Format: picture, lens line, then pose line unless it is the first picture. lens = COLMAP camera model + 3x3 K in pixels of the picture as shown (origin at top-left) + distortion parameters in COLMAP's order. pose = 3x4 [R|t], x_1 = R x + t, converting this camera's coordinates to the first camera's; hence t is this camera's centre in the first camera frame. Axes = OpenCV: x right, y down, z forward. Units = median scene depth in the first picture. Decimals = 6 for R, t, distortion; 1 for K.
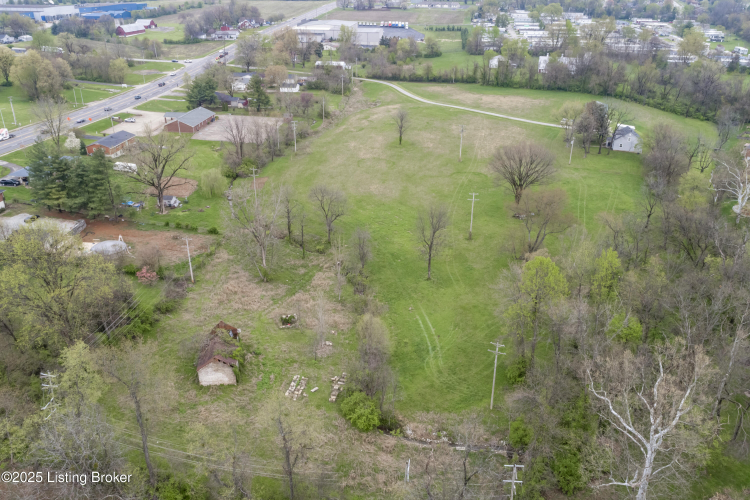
lens RADIAL K [[598.4, 0, 375.0], [0, 598.4, 250.0], [0, 0, 1]] dist [-0.017356, 0.007031]
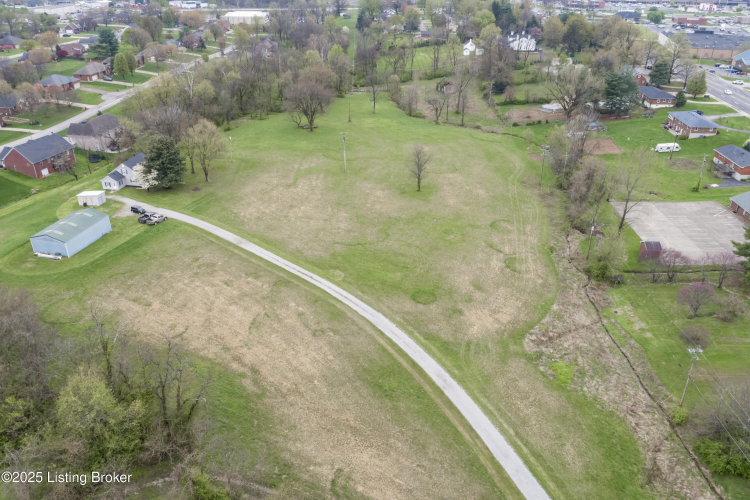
lens RADIAL K [[598.4, 0, 375.0], [0, 598.4, 250.0], [0, 0, 1]] dist [-0.017356, 0.007031]
pose [[-0.994823, 0.037508, -0.094444, 0.150231], [-0.052638, 0.604789, 0.794644, -0.636187], [0.086925, 0.795502, -0.599684, 1.307510]]
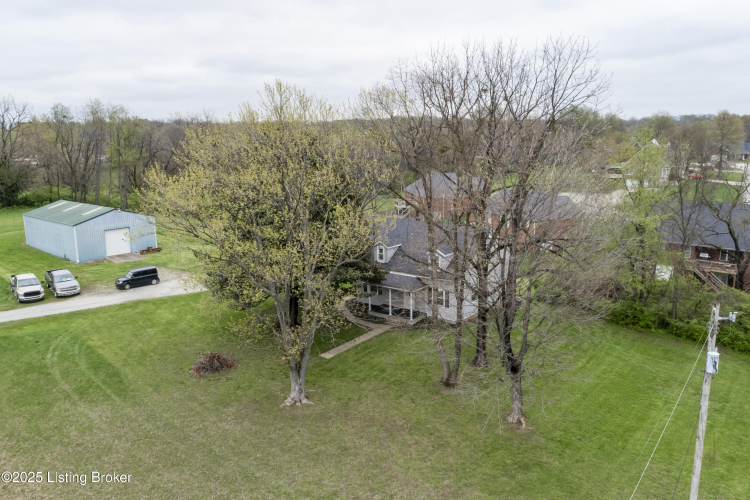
lens RADIAL K [[598.4, 0, 375.0], [0, 598.4, 250.0], [0, 0, 1]] dist [-0.017356, 0.007031]
pose [[0.375308, -0.190147, 0.907187, 0.166564], [0.413631, 0.910232, 0.019664, -0.168513], [-0.829490, 0.367861, 0.420268, 0.751813]]
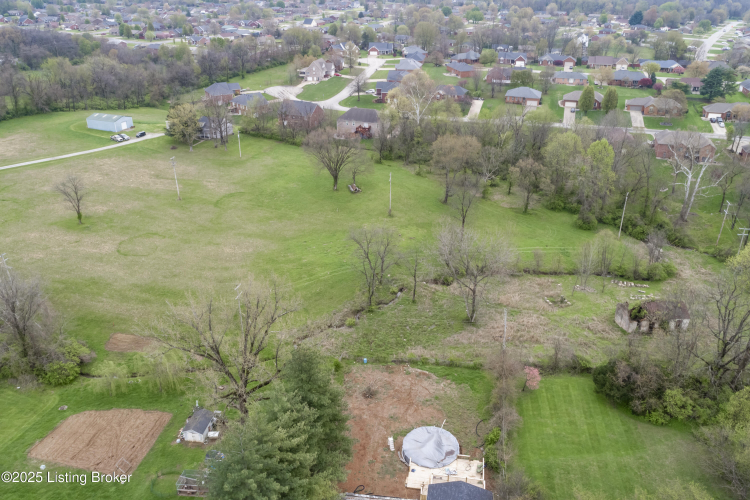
lens RADIAL K [[598.4, 0, 375.0], [0, 598.4, 250.0], [0, 0, 1]] dist [-0.017356, 0.007031]
pose [[0.077477, -0.442191, 0.893568, -0.493900], [0.436355, 0.820901, 0.368397, -0.223006], [-0.896433, 0.361370, 0.256553, 0.448414]]
